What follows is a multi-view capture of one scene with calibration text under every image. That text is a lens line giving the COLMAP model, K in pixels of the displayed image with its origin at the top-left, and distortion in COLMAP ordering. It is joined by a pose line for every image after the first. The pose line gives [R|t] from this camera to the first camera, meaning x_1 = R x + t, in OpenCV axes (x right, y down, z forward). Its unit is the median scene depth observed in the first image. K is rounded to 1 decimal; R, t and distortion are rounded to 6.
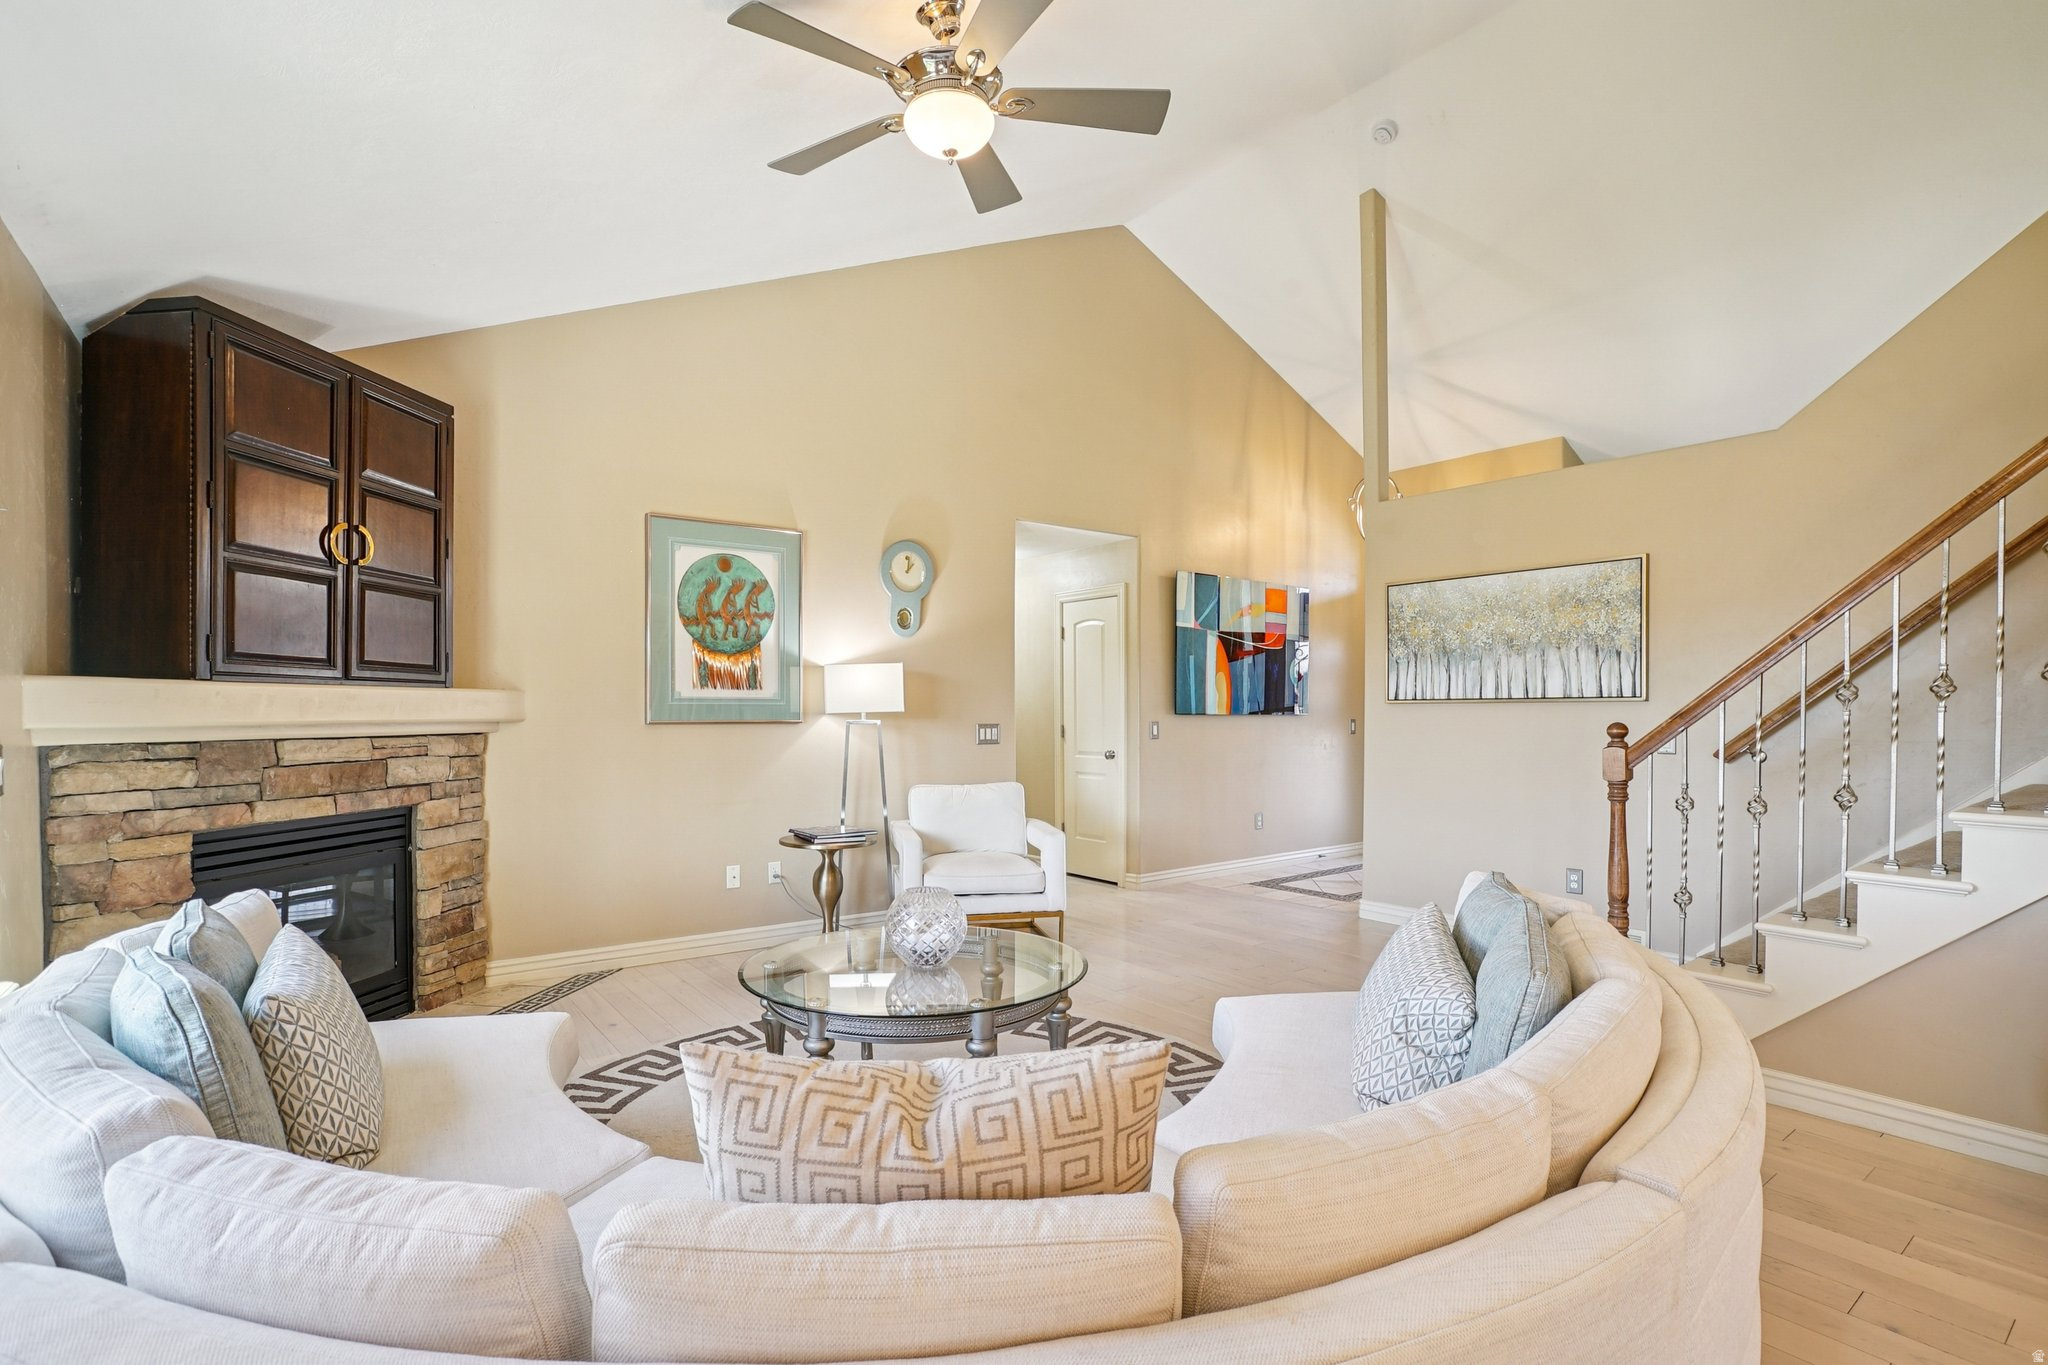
lens RADIAL K [[987.3, 0, 988.7], [0, 987.3, 729.2], [0, 0, 1]] dist [0.001055, 0.000550]
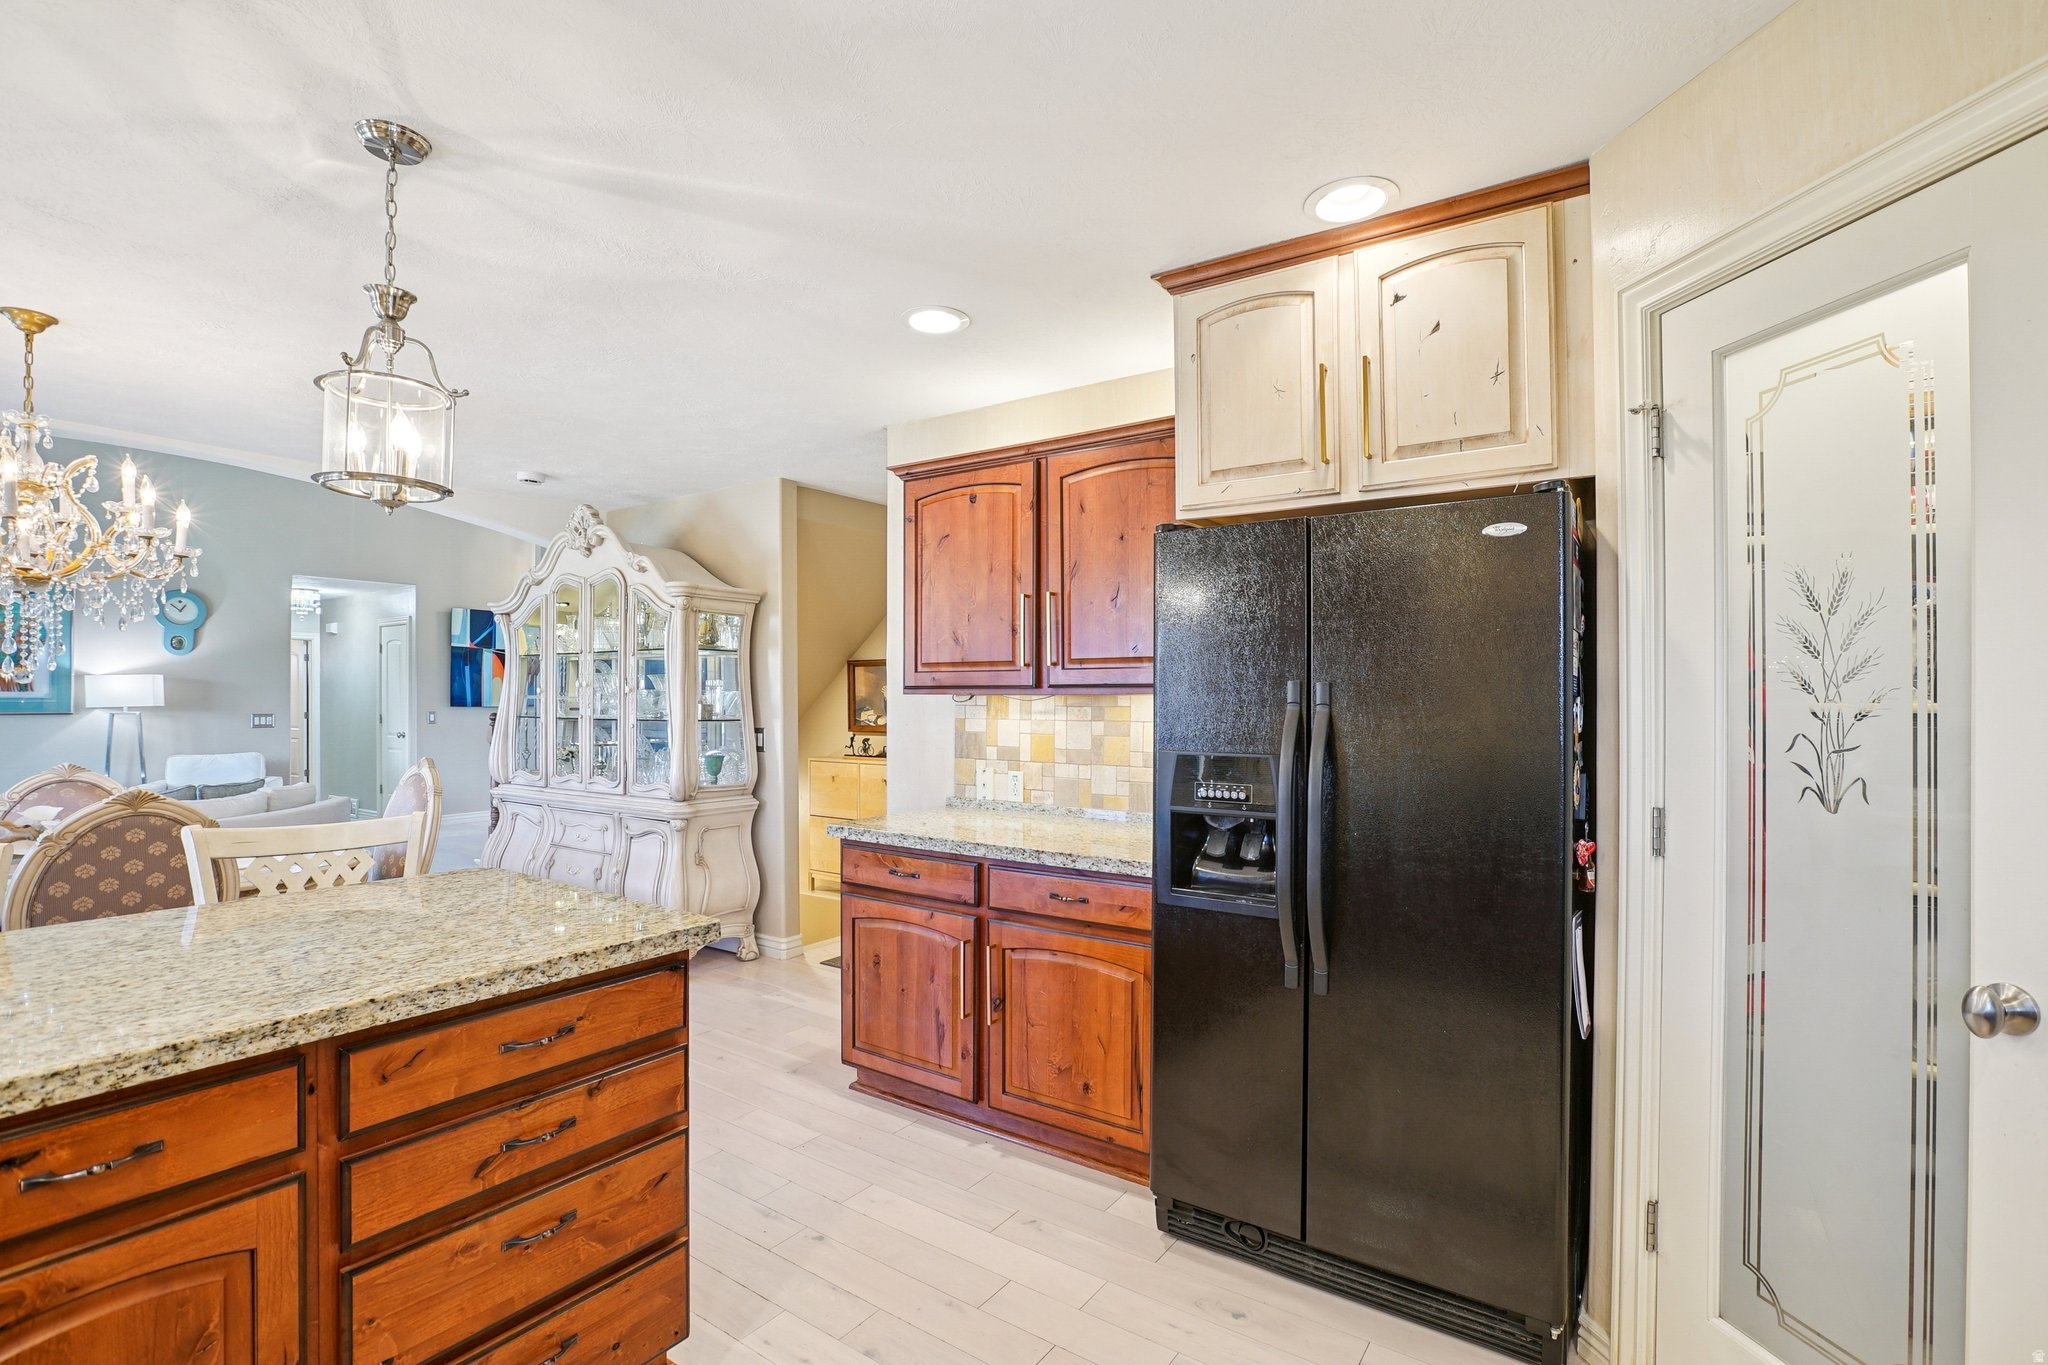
lens RADIAL K [[948.7, 0, 1034.9], [0, 948.7, 687.1], [0, 0, 1]] dist [-0.061490, 0.022251]
pose [[0.930635, 0.004600, 0.365919, 0.849967], [0.007097, 0.999506, -0.030615, 0.006756], [-0.365879, 0.031089, 0.930143, -1.029243]]
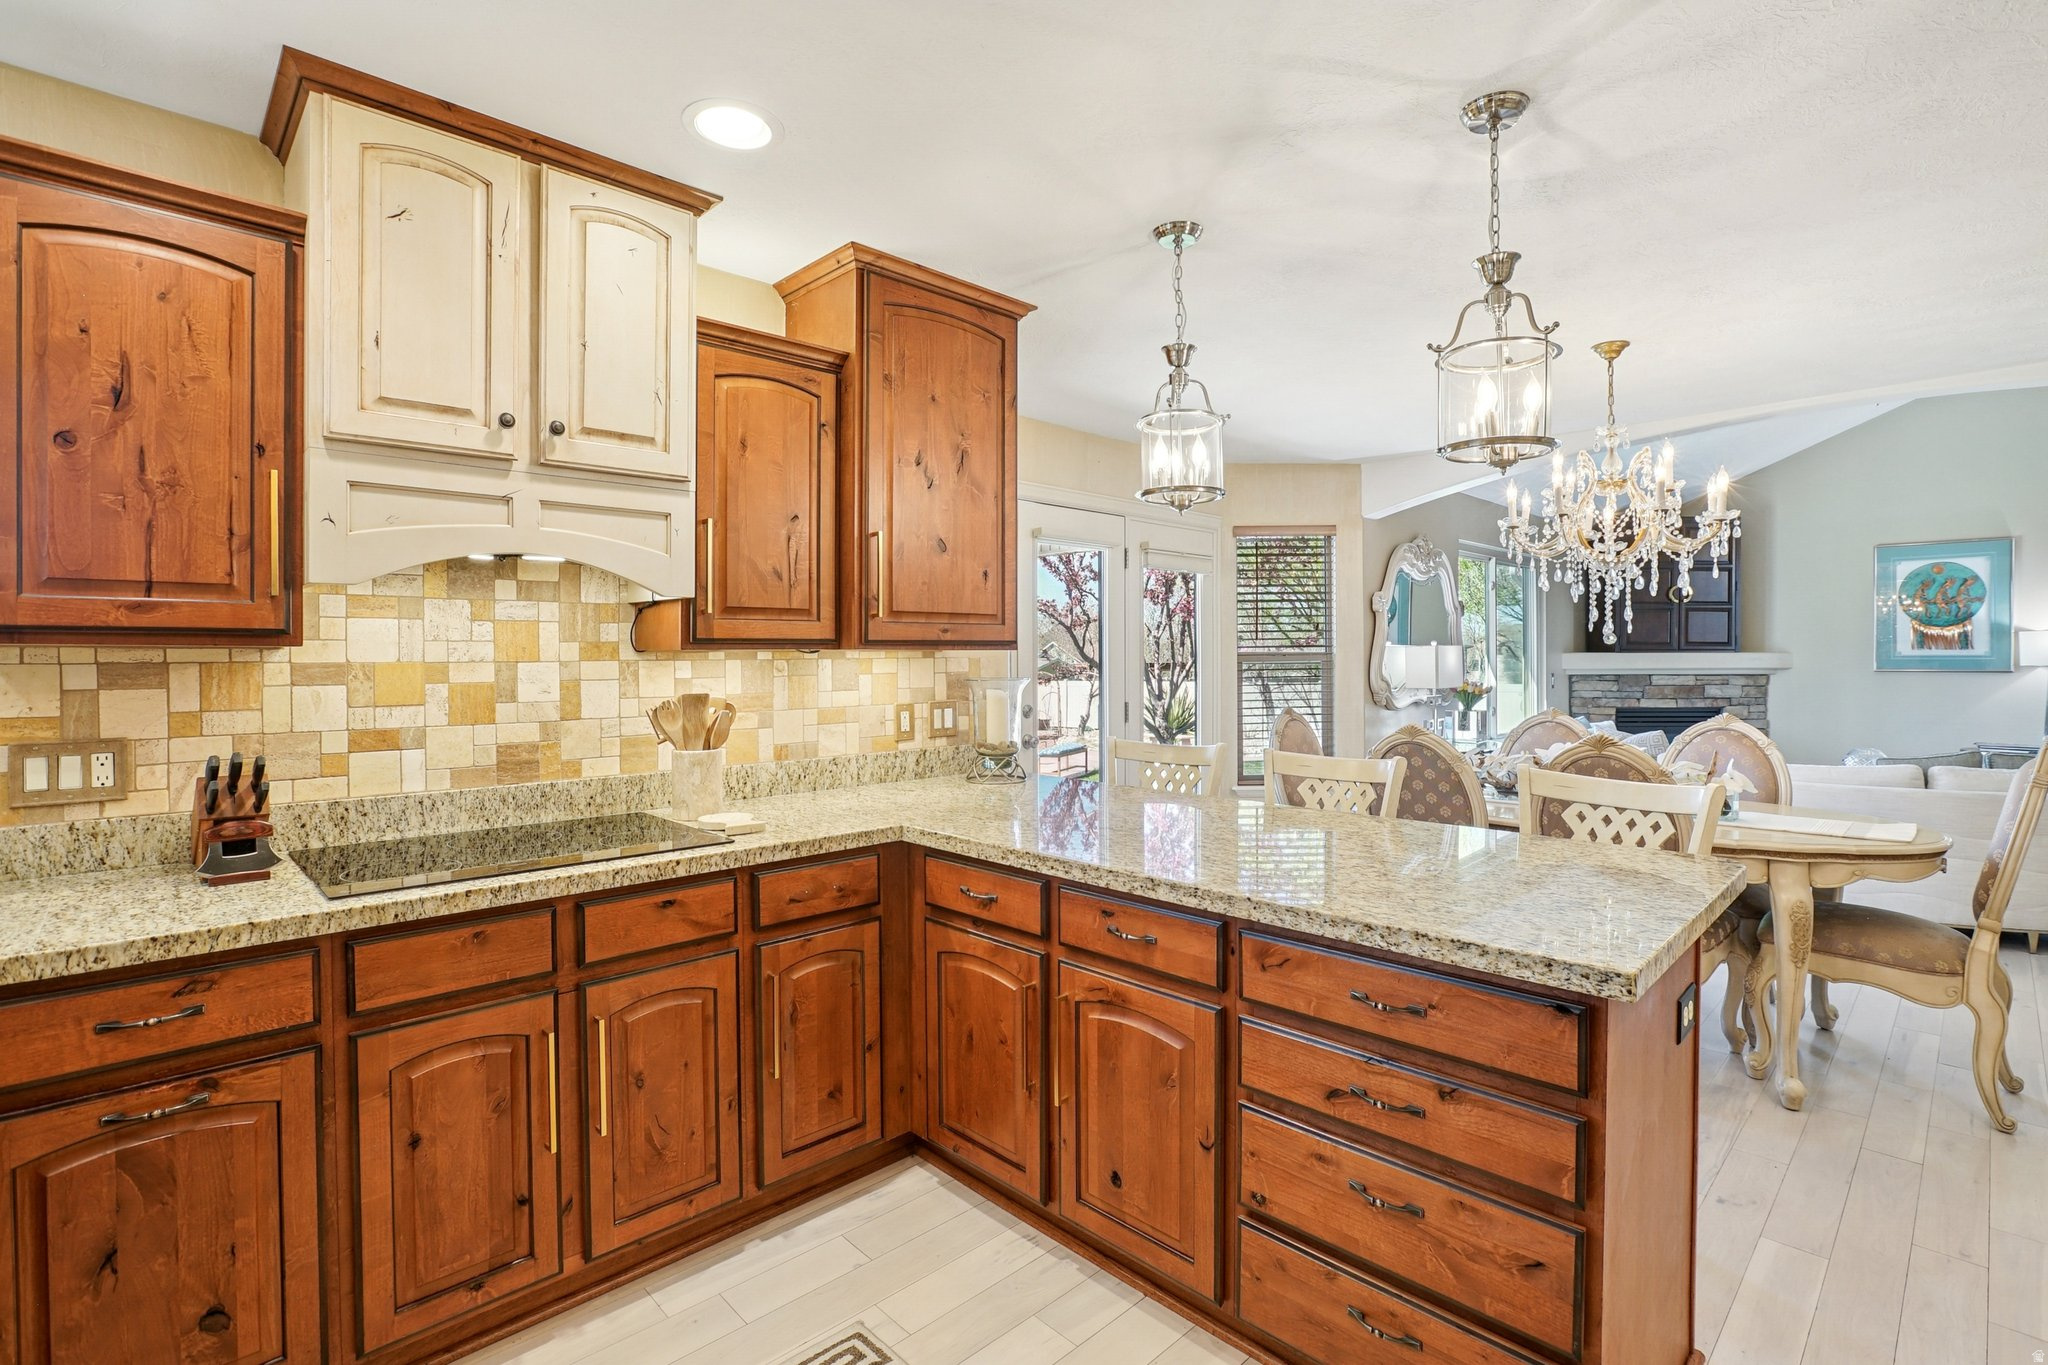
lens RADIAL K [[955.2, 0, 1043.6], [0, 955.2, 663.8], [0, 0, 1]] dist [-0.060276, 0.027624]
pose [[0.171726, 0.005044, -0.985132, 1.156623], [-0.016932, 0.999854, 0.002167, 0.002937], [0.984999, 0.016308, 0.171787, -0.792655]]
